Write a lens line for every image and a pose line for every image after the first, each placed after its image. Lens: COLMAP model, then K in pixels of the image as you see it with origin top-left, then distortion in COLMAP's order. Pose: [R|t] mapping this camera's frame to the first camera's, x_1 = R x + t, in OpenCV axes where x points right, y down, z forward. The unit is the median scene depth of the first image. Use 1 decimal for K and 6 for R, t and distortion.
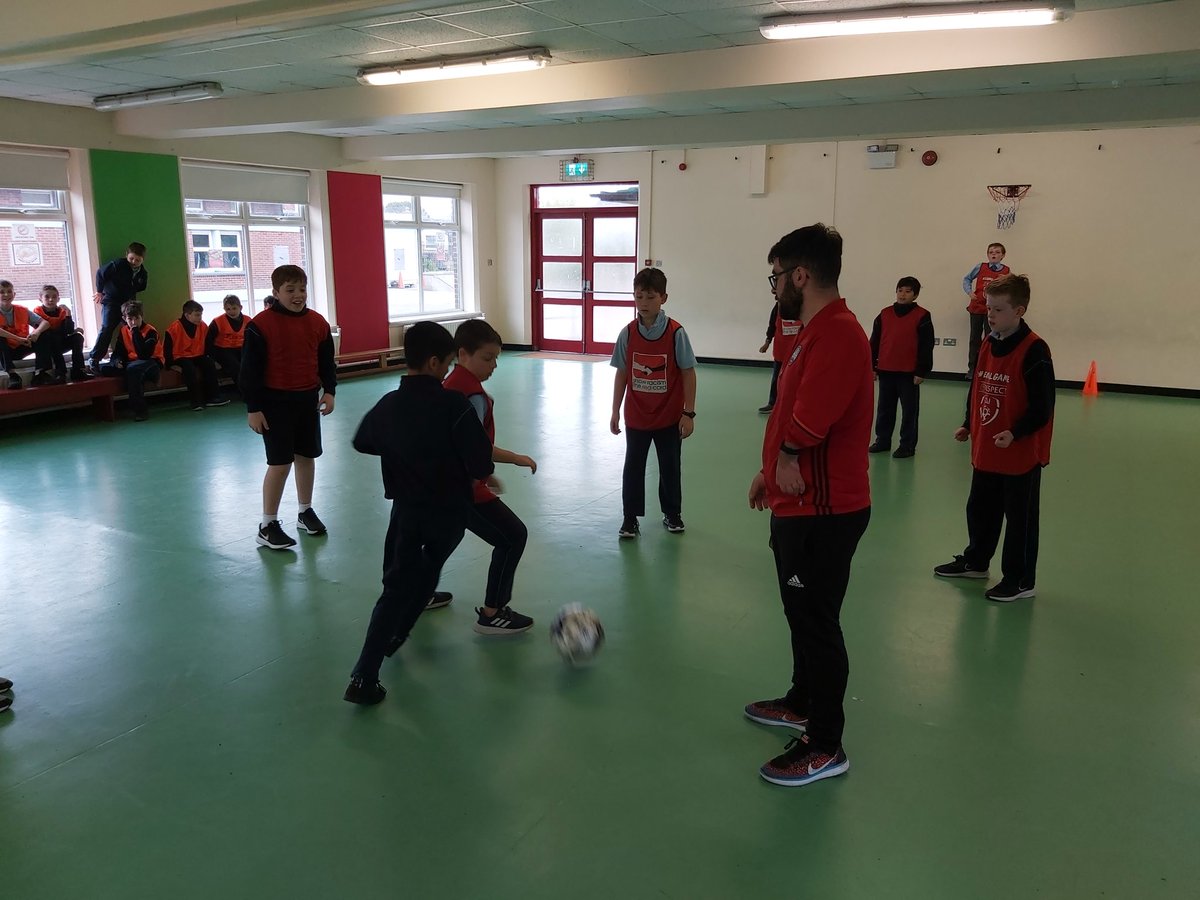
lens RADIAL K [[920.4, 0, 600.0], [0, 920.4, 450.0], [0, 0, 1]] dist [0.002875, -0.000456]
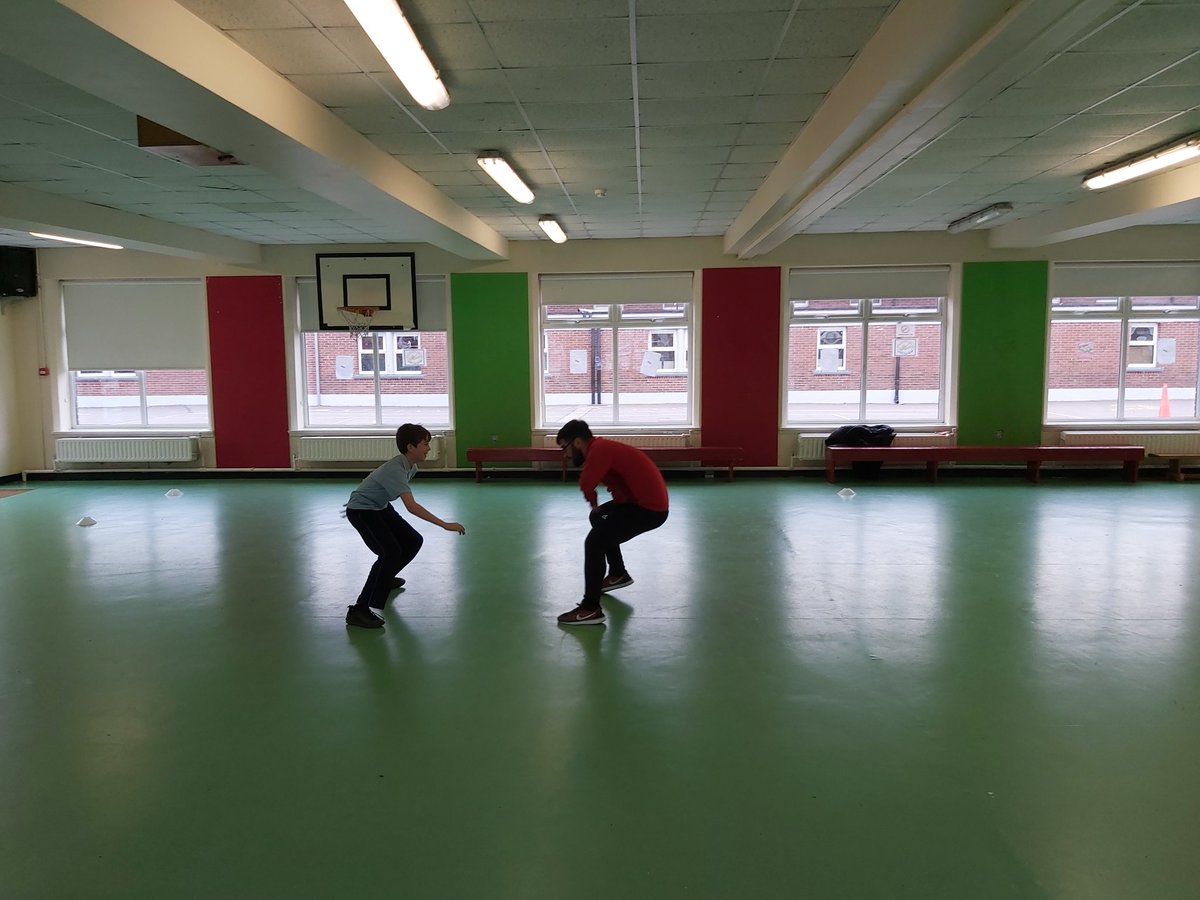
lens RADIAL K [[920.4, 0, 600.0], [0, 920.4, 450.0], [0, 0, 1]] dist [0.002875, -0.000456]
pose [[0.464474, 0.099595, -0.879969, 0.320629], [-0.185917, 0.982479, 0.013064, -0.010654], [0.865852, 0.157534, 0.474852, 0.047476]]
